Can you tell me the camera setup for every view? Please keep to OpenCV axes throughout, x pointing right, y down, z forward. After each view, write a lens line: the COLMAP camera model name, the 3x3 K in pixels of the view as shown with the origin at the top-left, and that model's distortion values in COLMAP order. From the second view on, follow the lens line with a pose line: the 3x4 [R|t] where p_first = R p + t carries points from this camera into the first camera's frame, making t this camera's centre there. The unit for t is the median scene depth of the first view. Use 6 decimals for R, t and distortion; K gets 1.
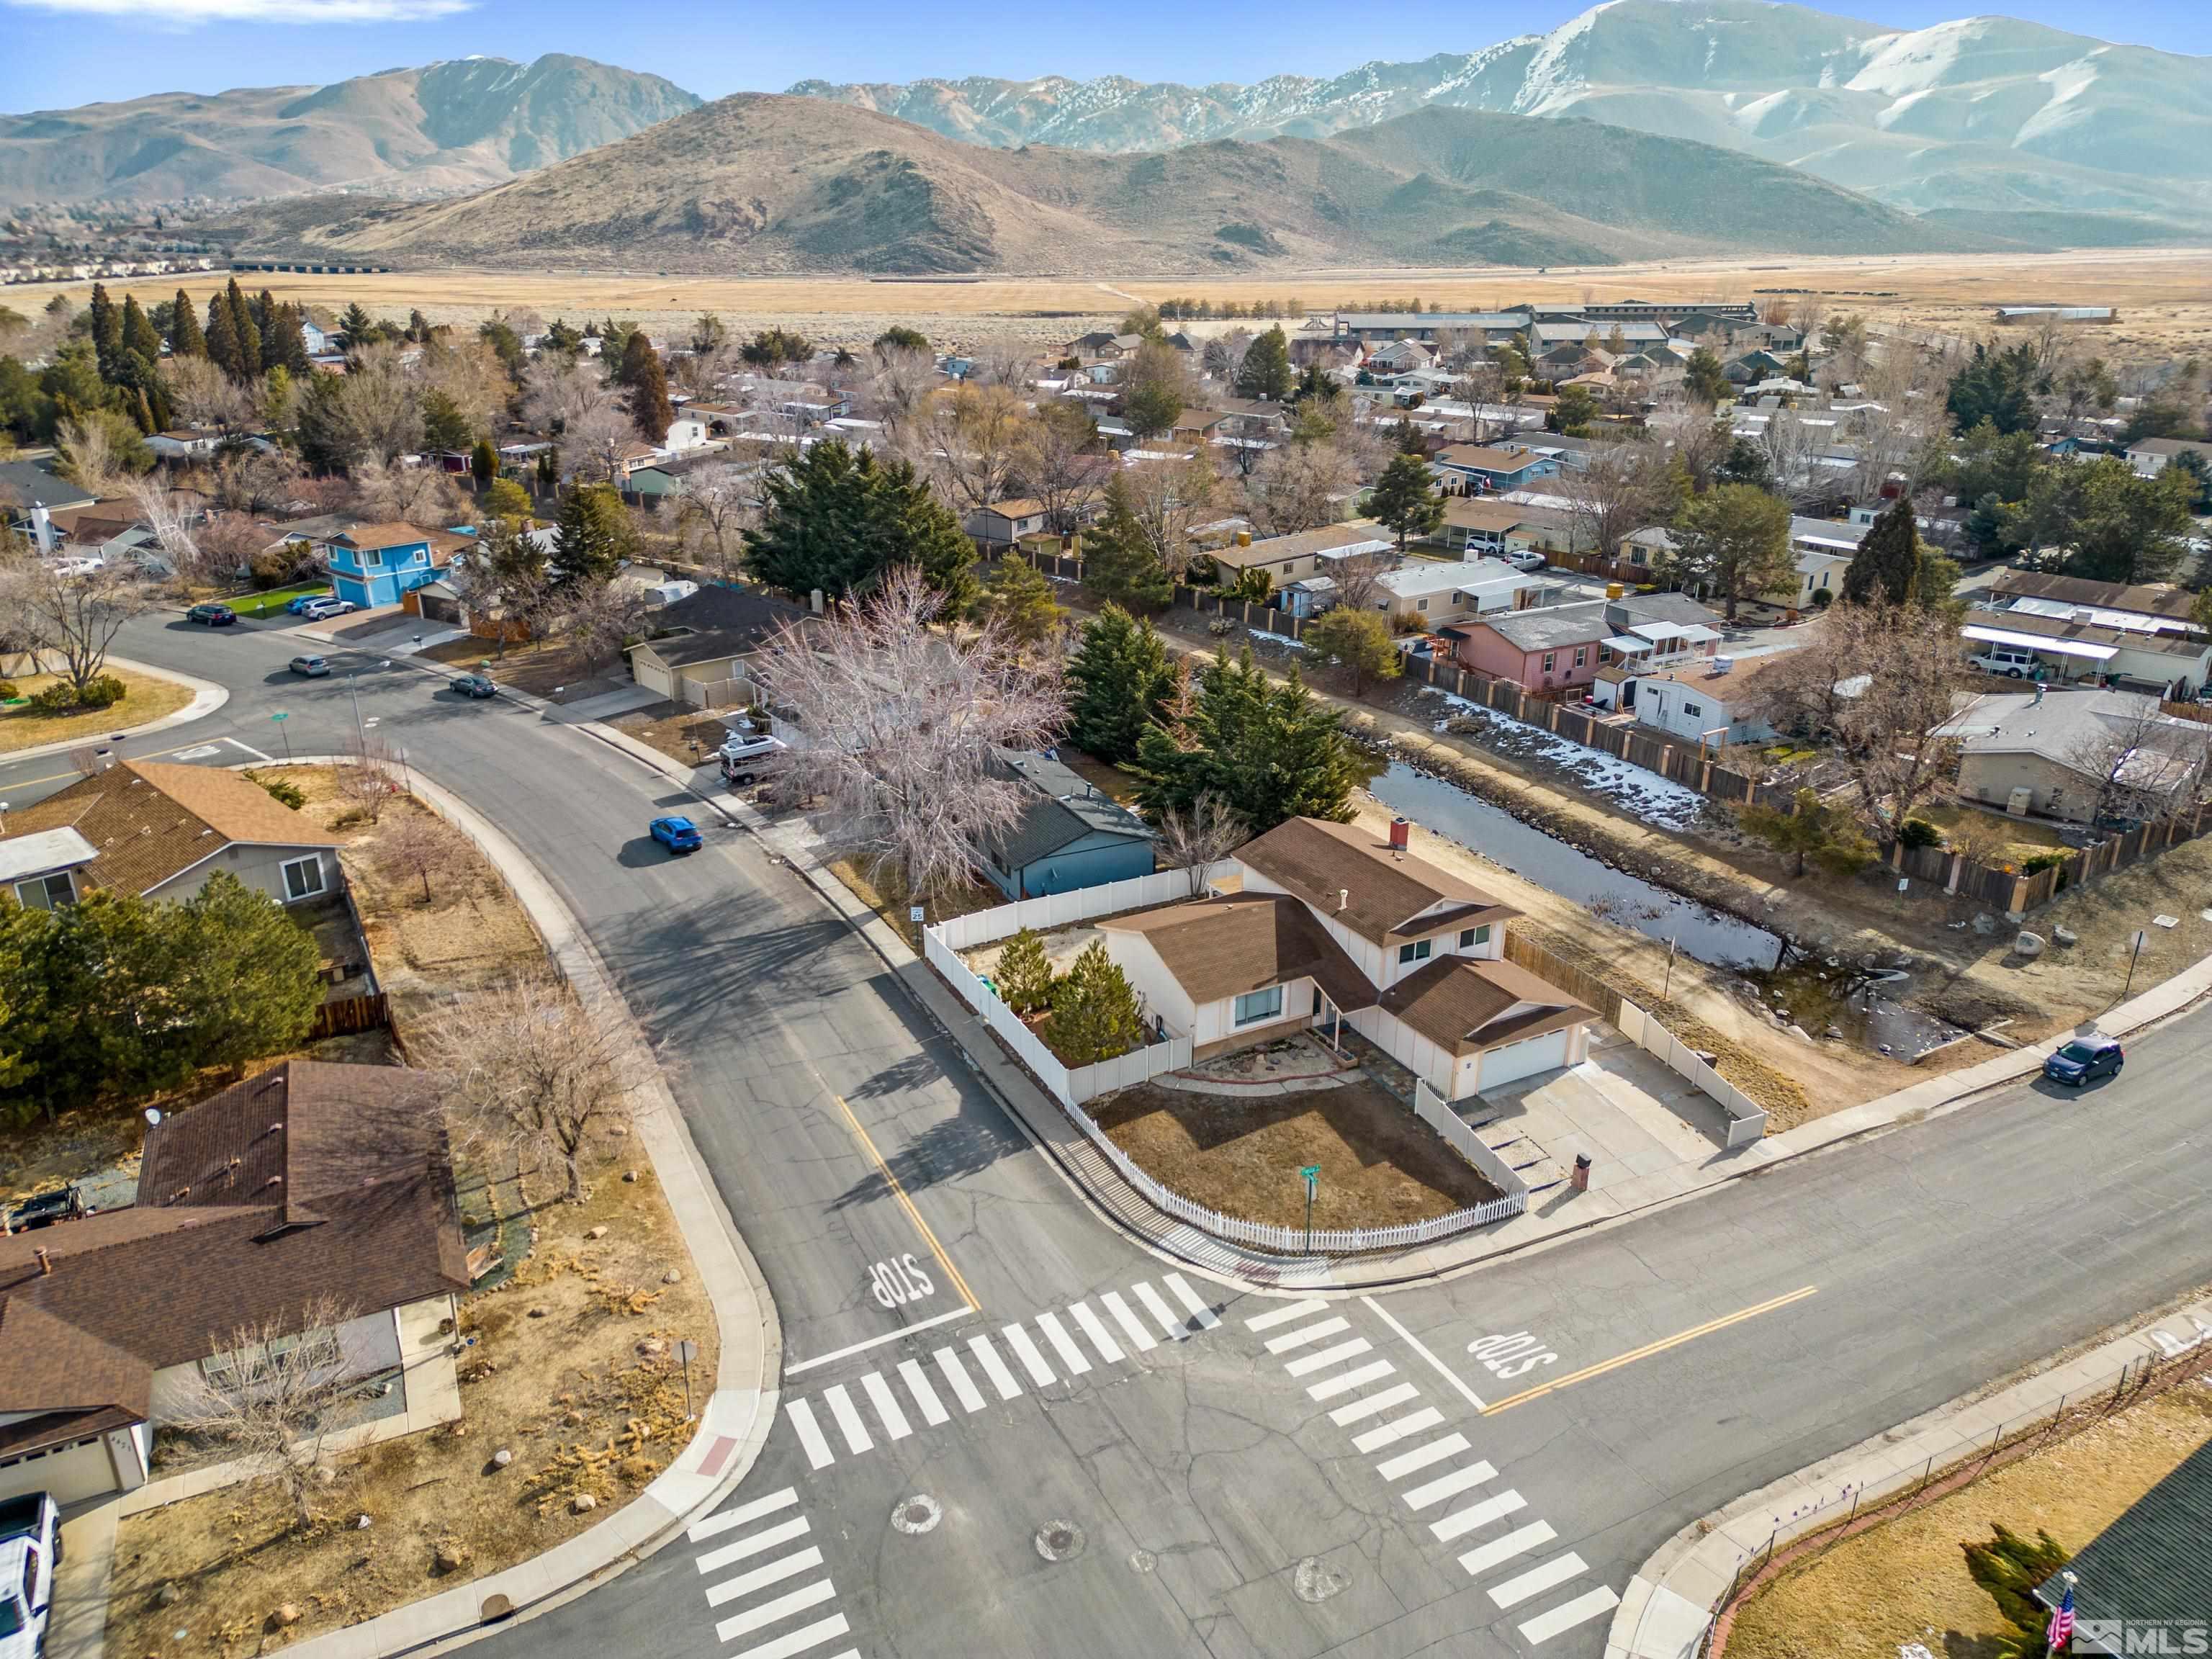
lens RADIAL K [[1519.3, 0, 1095.0], [0, 1519.3, 822.8], [0, 0, 1]] dist [0.103631, -0.113005]
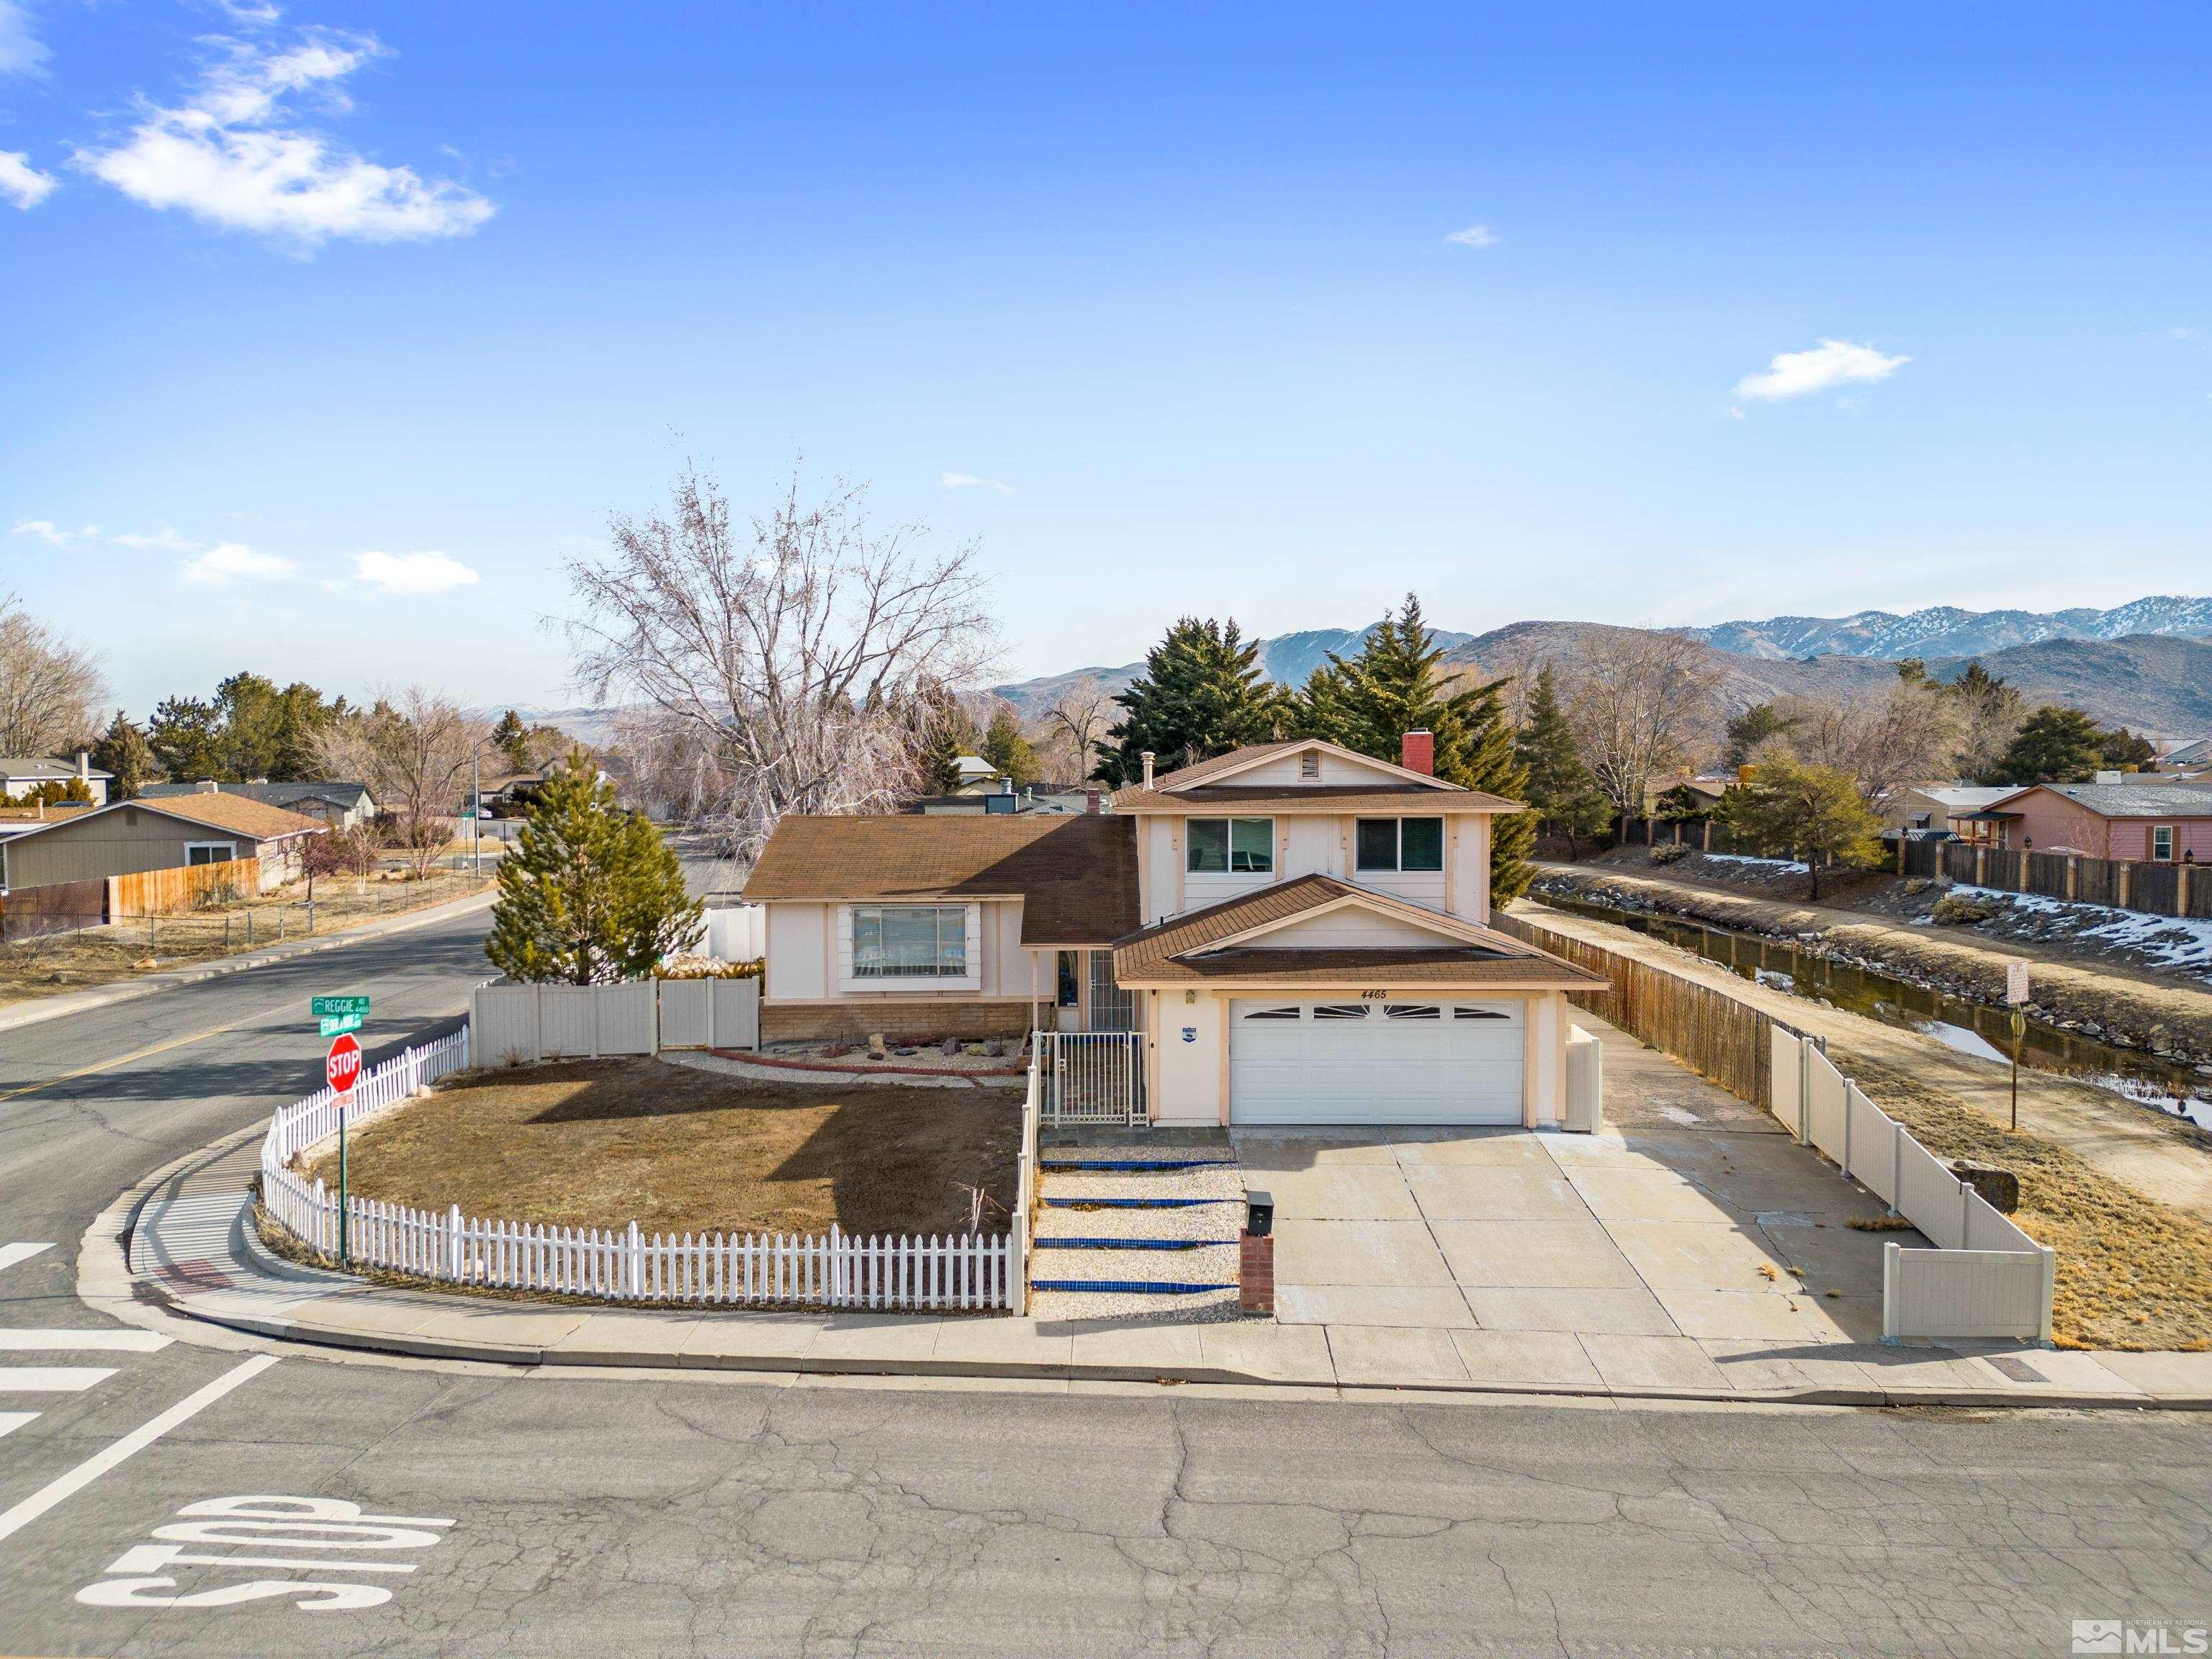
lens RADIAL K [[1519.3, 0, 1095.0], [0, 1519.3, 822.8], [0, 0, 1]] dist [0.103631, -0.113005]
pose [[0.885236, 0.014559, -0.464914, 0.389851], [-0.160757, 0.947495, -0.276424, 0.210558], [0.436480, 0.319438, 0.841097, 0.605965]]
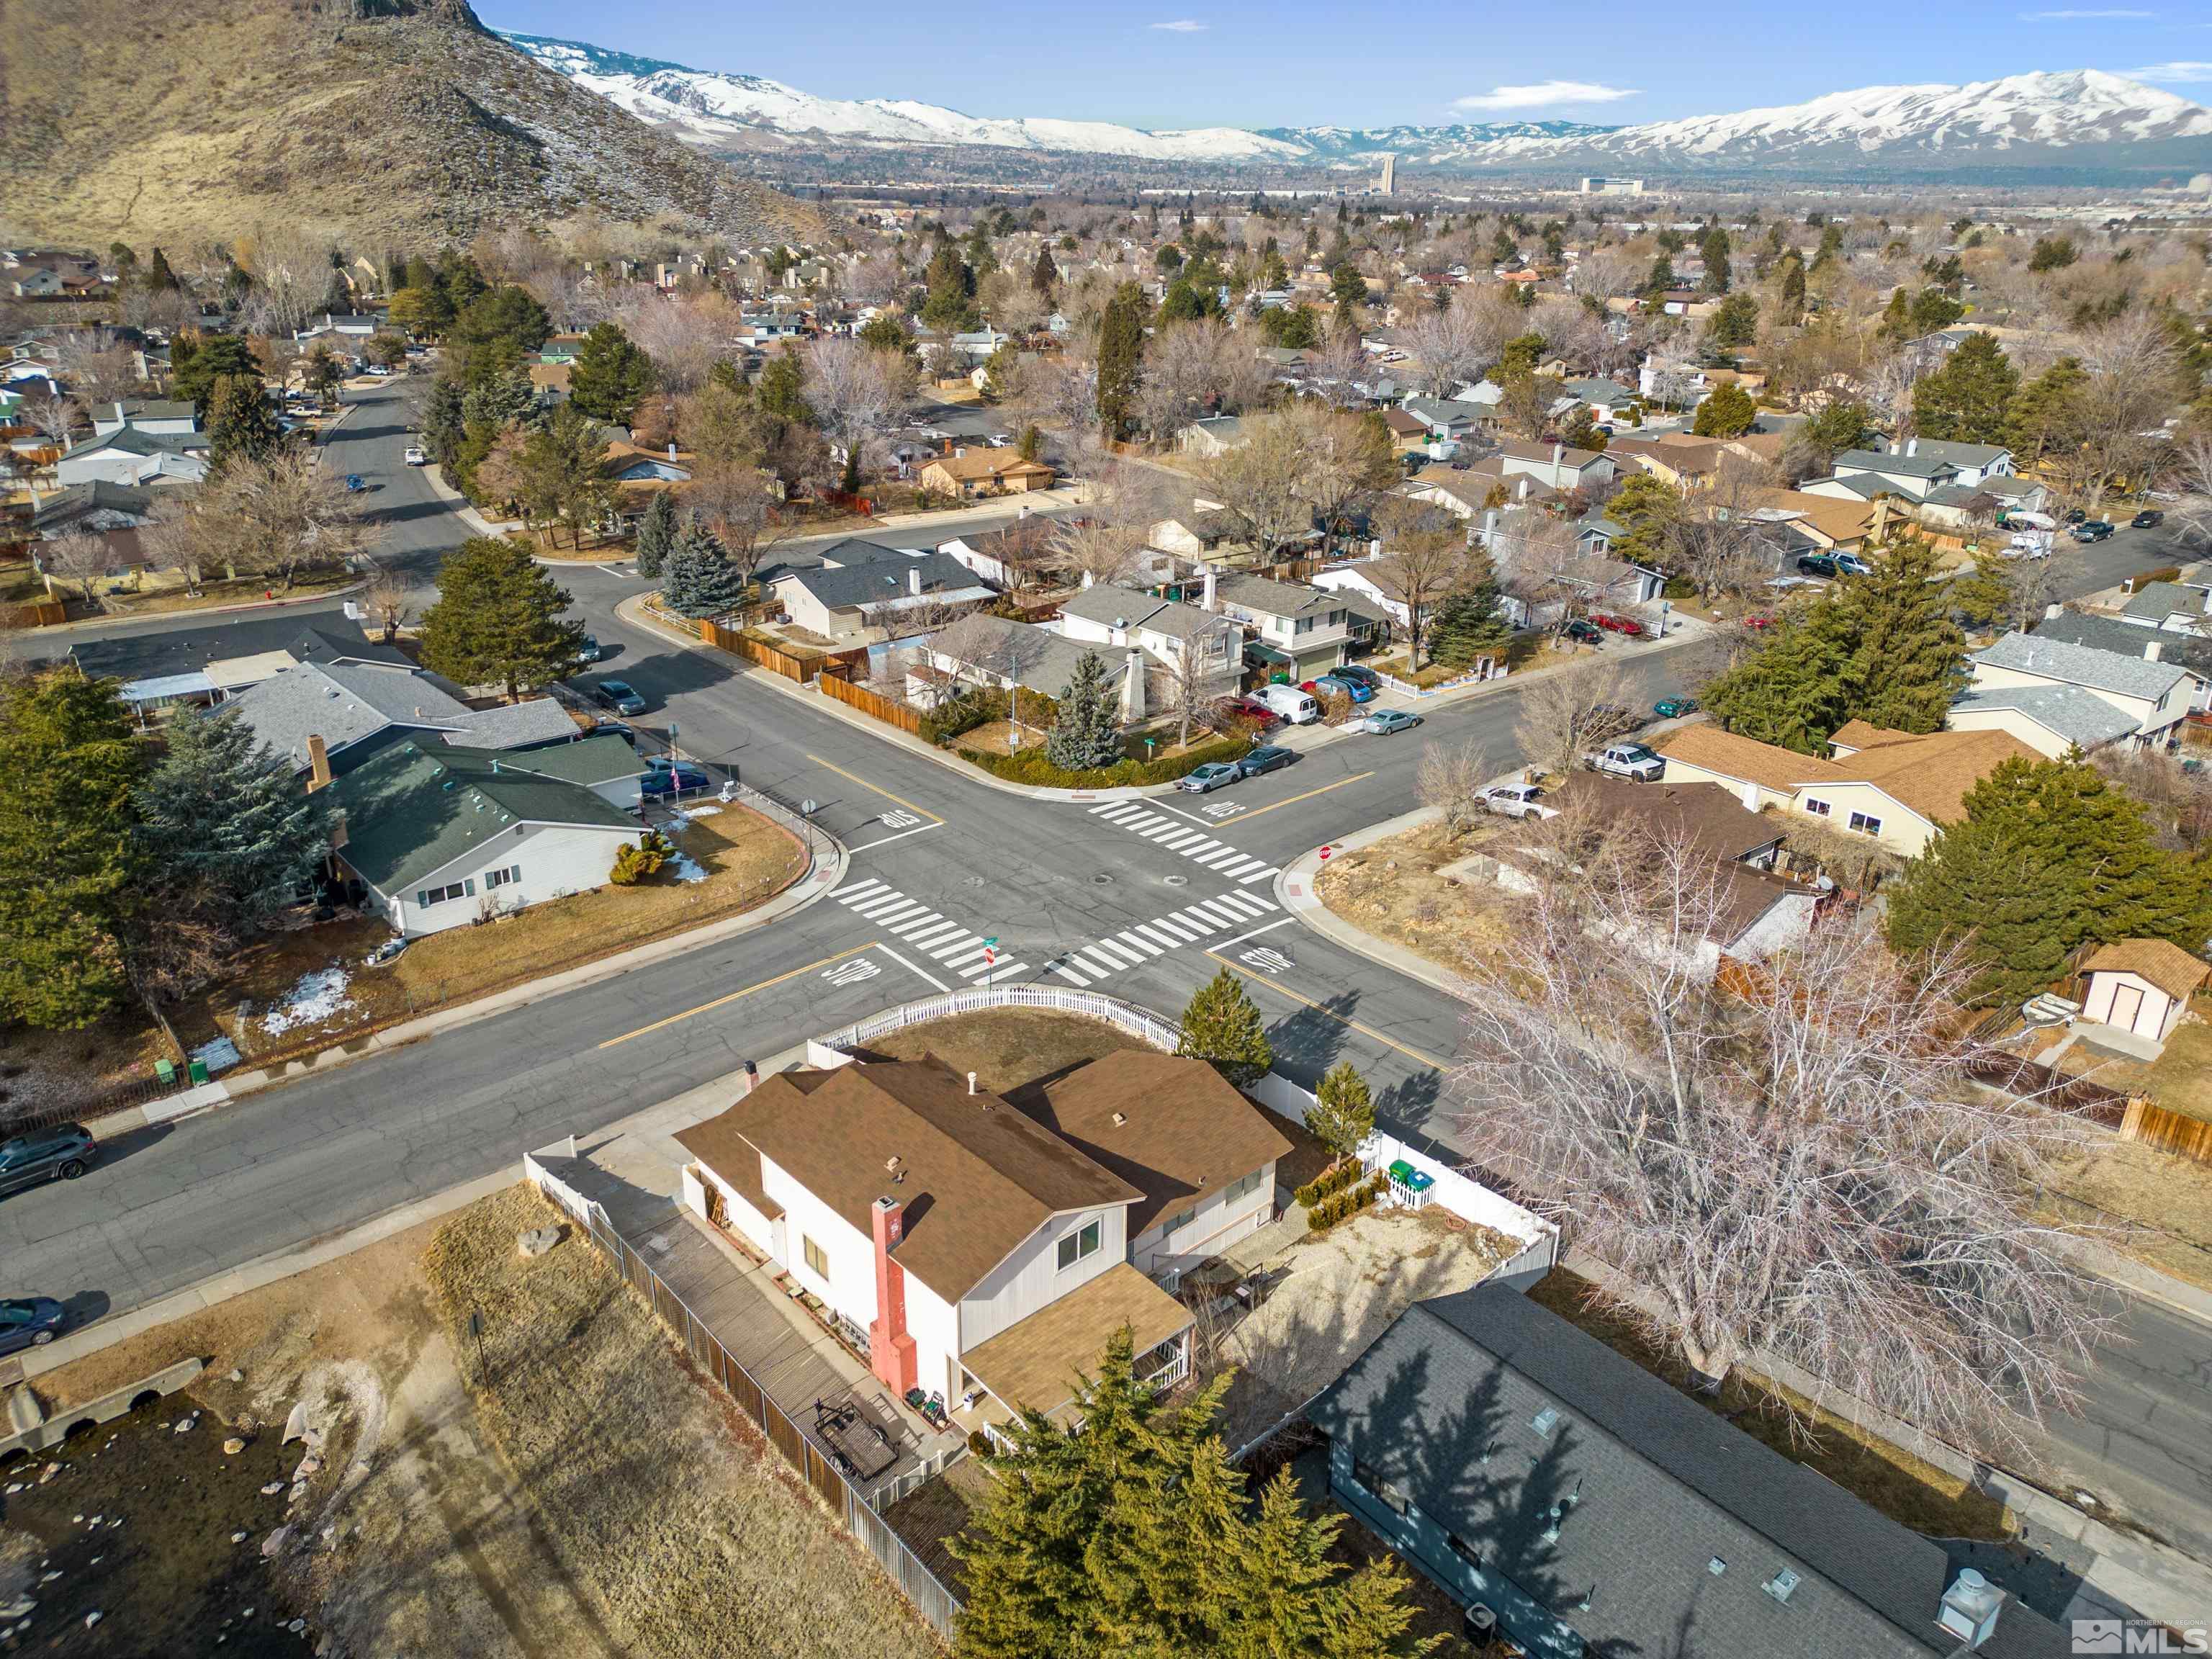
lens RADIAL K [[1519.3, 0, 1095.0], [0, 1519.3, 822.8], [0, 0, 1]] dist [0.103631, -0.113005]
pose [[-0.970604, 0.064601, -0.231849, 0.282967], [-0.110399, 0.736489, 0.667381, -0.587666], [0.213868, 0.673358, -0.707707, 1.512581]]
